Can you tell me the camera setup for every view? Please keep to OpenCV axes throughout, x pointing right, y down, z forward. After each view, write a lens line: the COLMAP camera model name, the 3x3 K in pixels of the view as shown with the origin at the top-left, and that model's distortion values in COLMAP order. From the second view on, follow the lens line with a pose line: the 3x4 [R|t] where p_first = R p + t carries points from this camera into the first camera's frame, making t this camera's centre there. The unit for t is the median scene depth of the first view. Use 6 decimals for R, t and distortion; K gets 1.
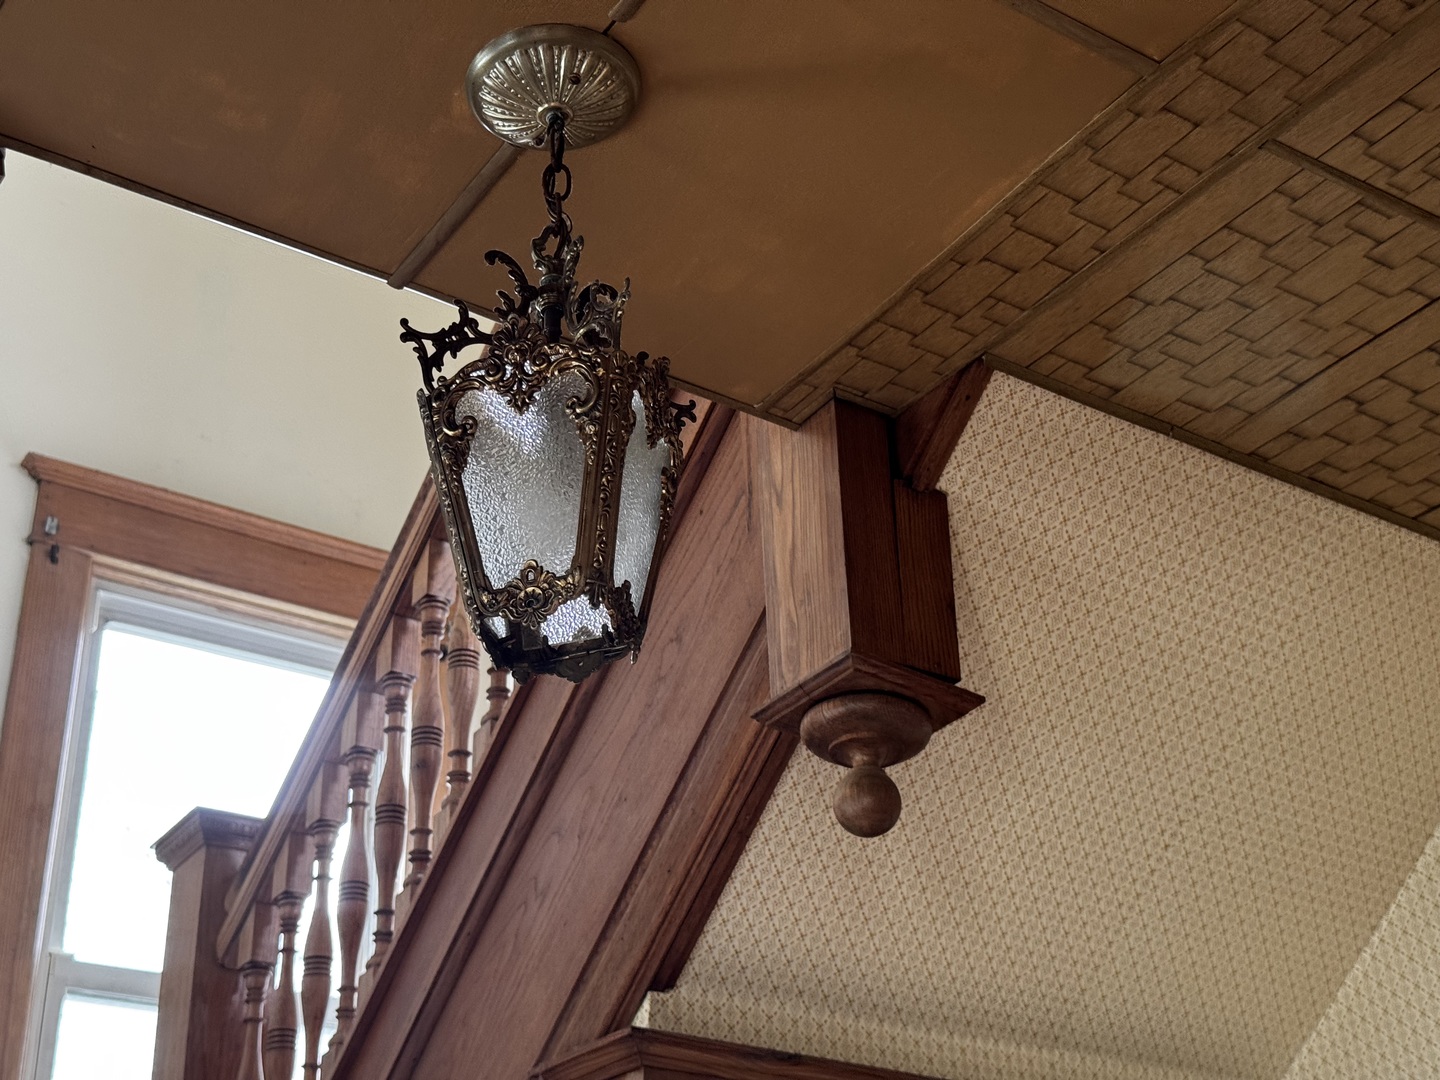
lens RADIAL K [[2036.7, 0, 720.3], [0, 2036.7, 543.3], [0, 0, 1]] dist [0.100541, 0.000000]
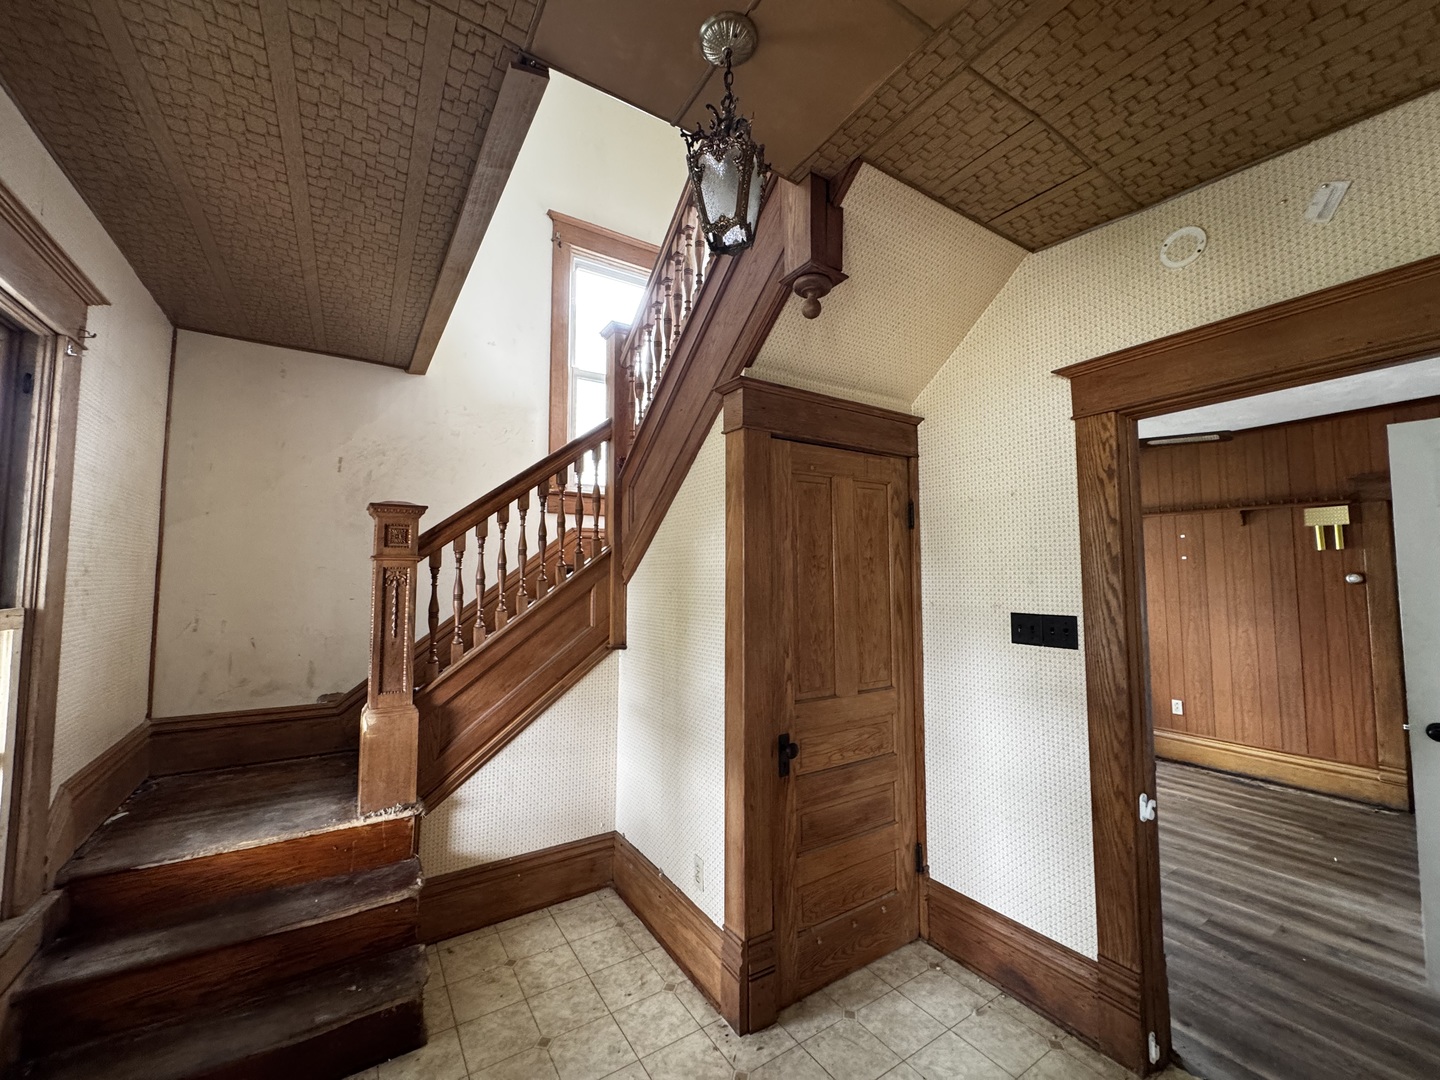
lens RADIAL K [[576.6, 0, 722.0], [0, 576.6, 539.9], [0, 0, 1]] dist [-0.002016, 0.000907]
pose [[0.998627, 0.035400, -0.038601, -0.026606], [-0.015011, 0.899533, 0.436594, 0.053896], [0.050179, -0.435415, 0.898830, -0.053188]]
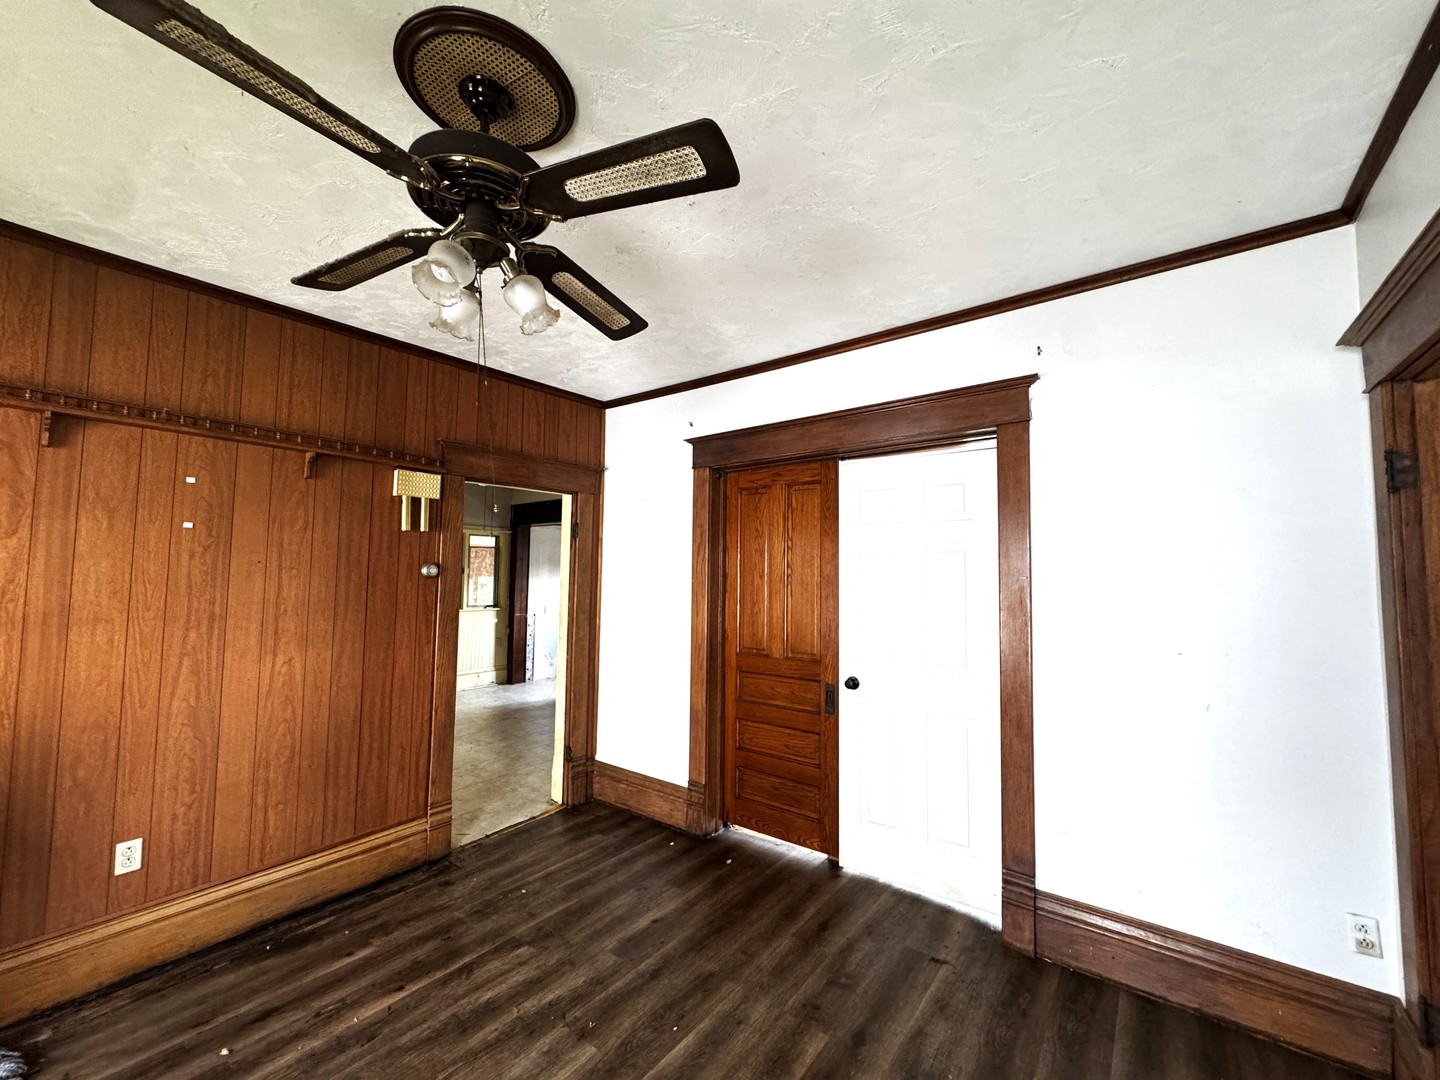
lens RADIAL K [[576.6, 0, 715.8], [0, 576.6, 539.2], [0, 0, 1]] dist [-0.002016, 0.000907]
pose [[-0.299223, 0.093516, 0.949589, 0.146176], [-0.468514, 0.852560, -0.231593, 0.406507], [-0.831240, -0.514194, -0.211293, 0.575798]]
